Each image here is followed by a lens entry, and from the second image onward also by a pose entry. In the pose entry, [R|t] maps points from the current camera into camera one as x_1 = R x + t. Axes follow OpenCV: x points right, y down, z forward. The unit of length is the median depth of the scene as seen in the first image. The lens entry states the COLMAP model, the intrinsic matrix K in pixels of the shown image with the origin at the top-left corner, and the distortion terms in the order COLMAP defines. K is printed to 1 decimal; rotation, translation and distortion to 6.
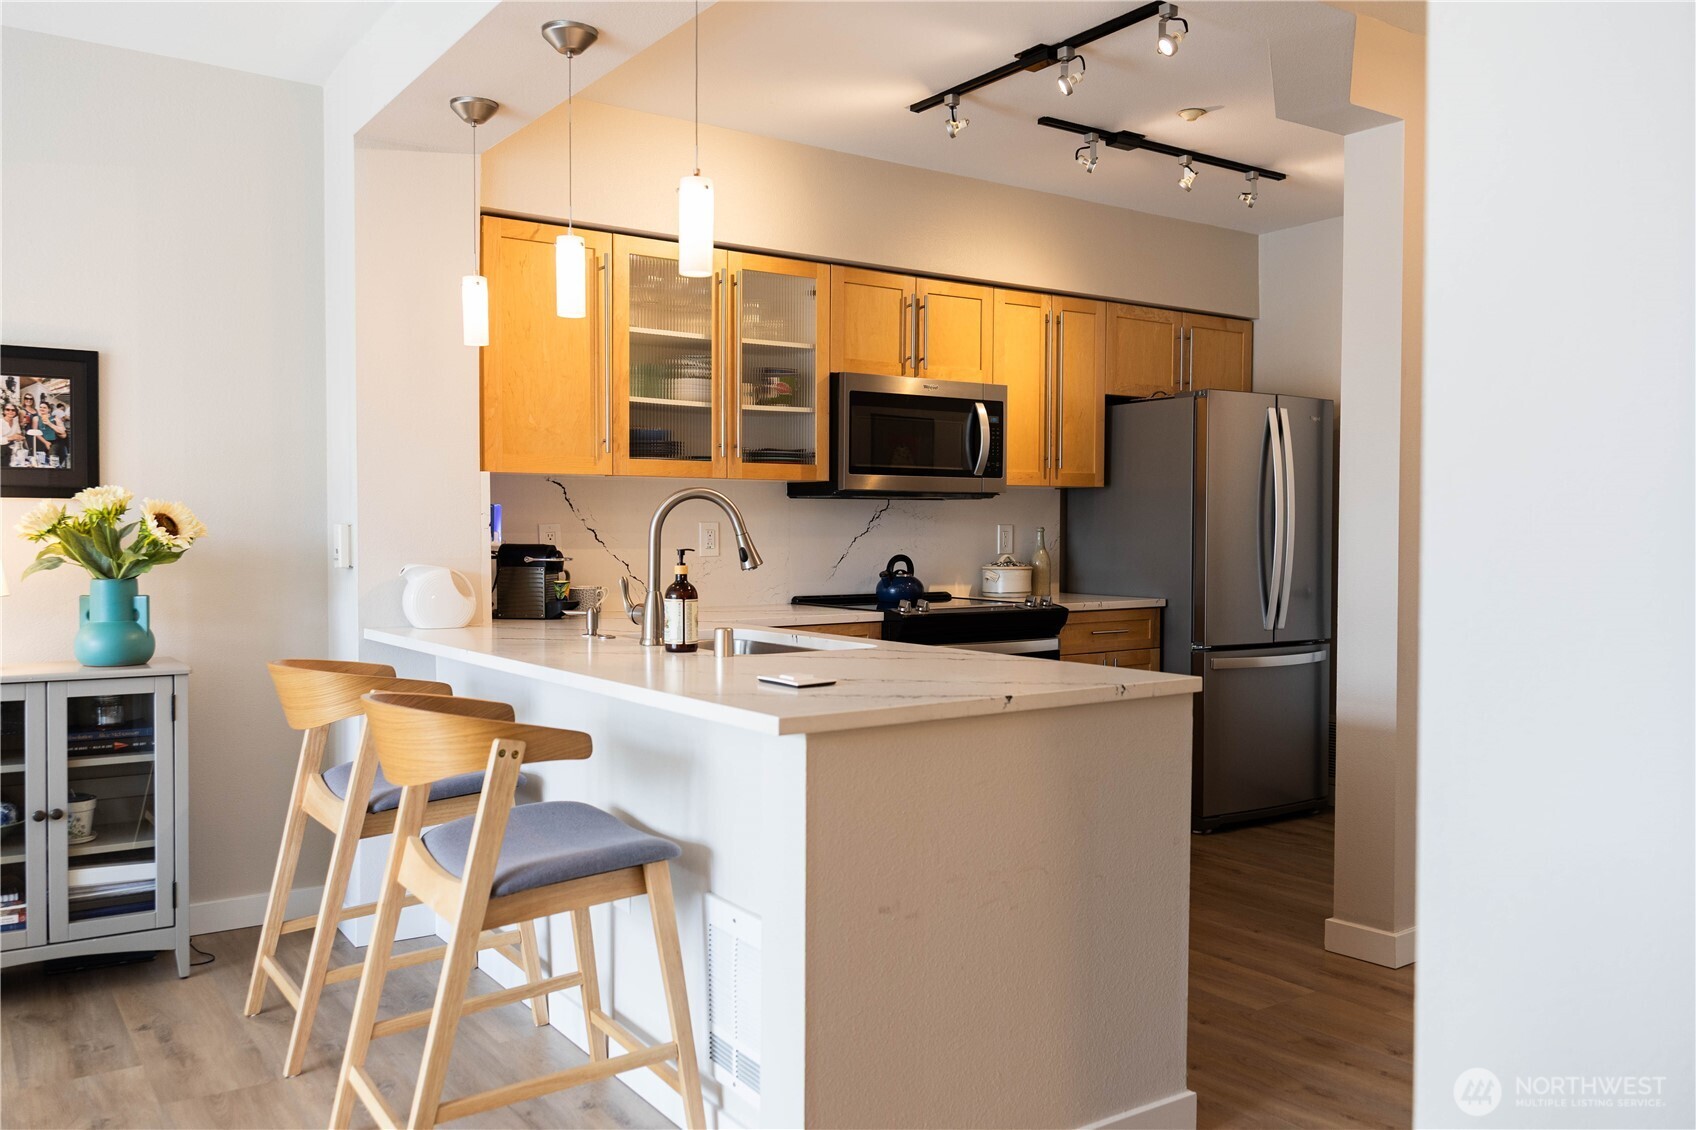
lens RADIAL K [[1341.8, 0, 848.0], [0, 1341.8, 565.0], [0, 0, 1]] dist [0.051899, 0.001302]
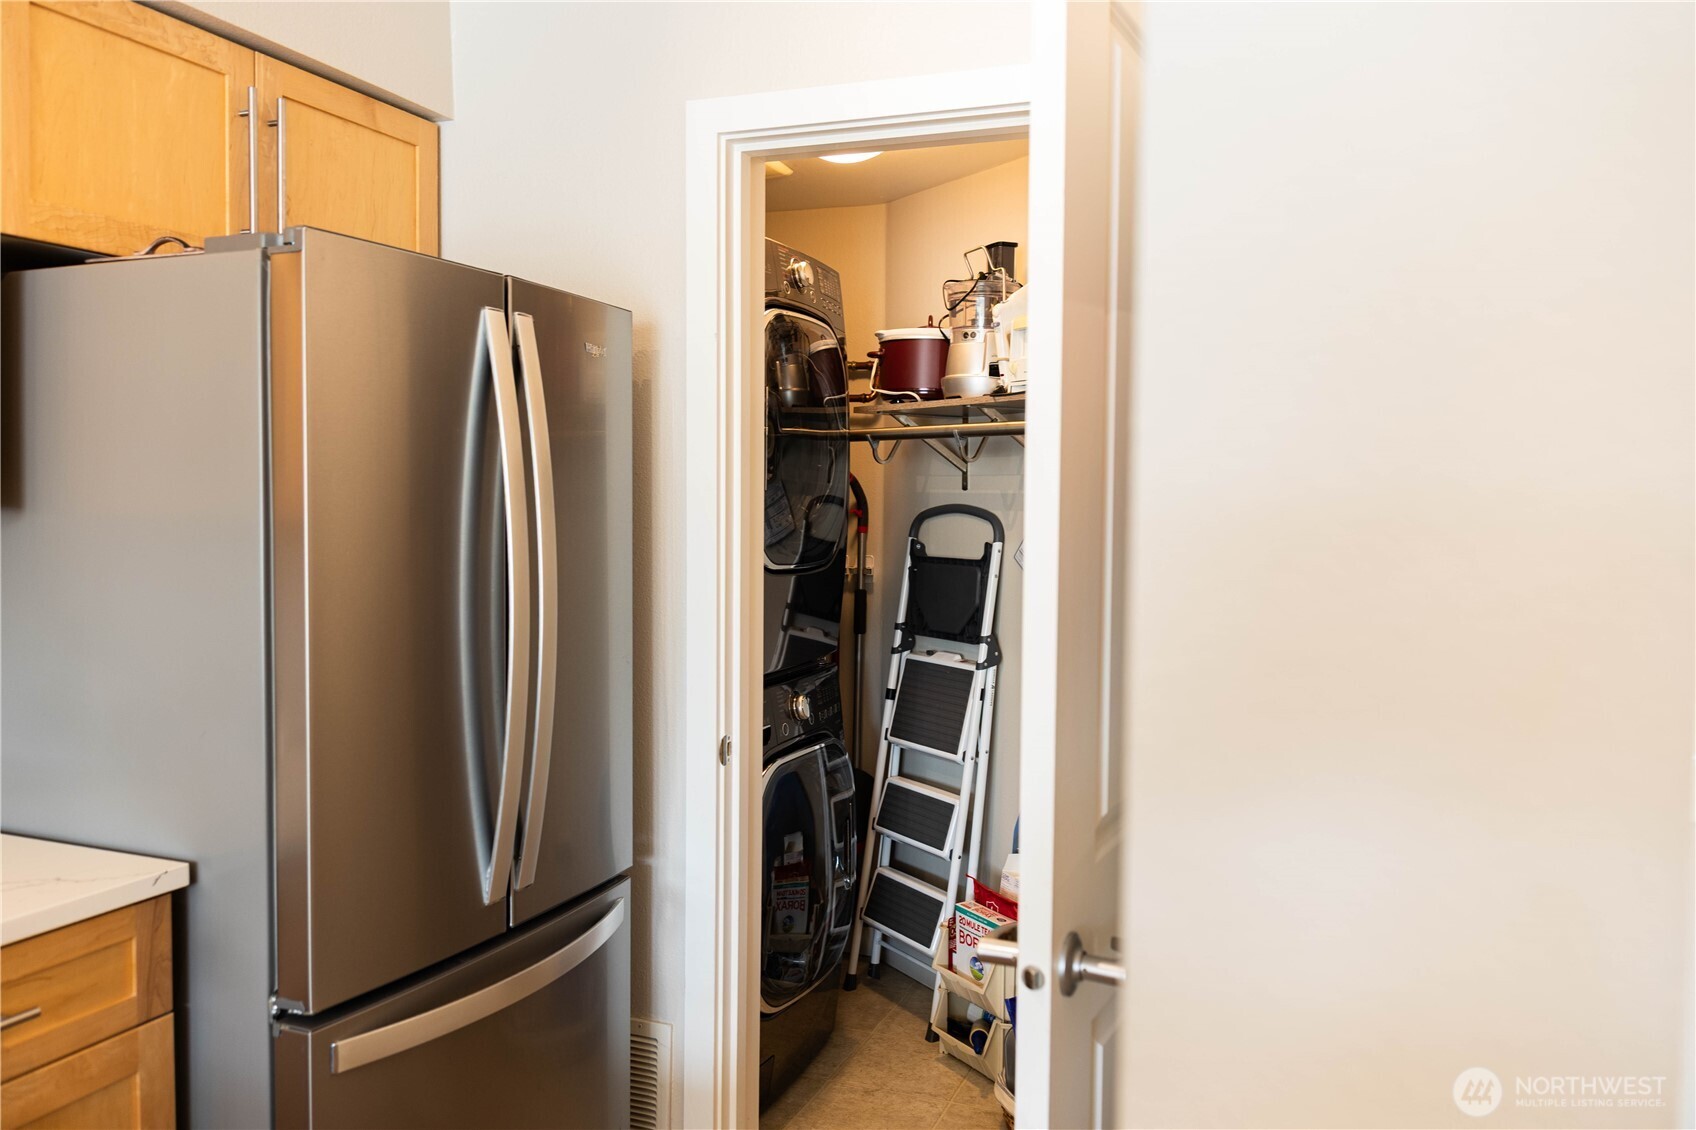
lens RADIAL K [[1341.8, 0, 848.0], [0, 1341.8, 565.0], [0, 0, 1]] dist [0.051899, 0.001302]
pose [[0.831181, -0.017368, 0.555731, 0.184011], [0.000631, 0.999541, 0.030294, -0.058218], [-0.556002, -0.024829, 0.830810, 0.628398]]
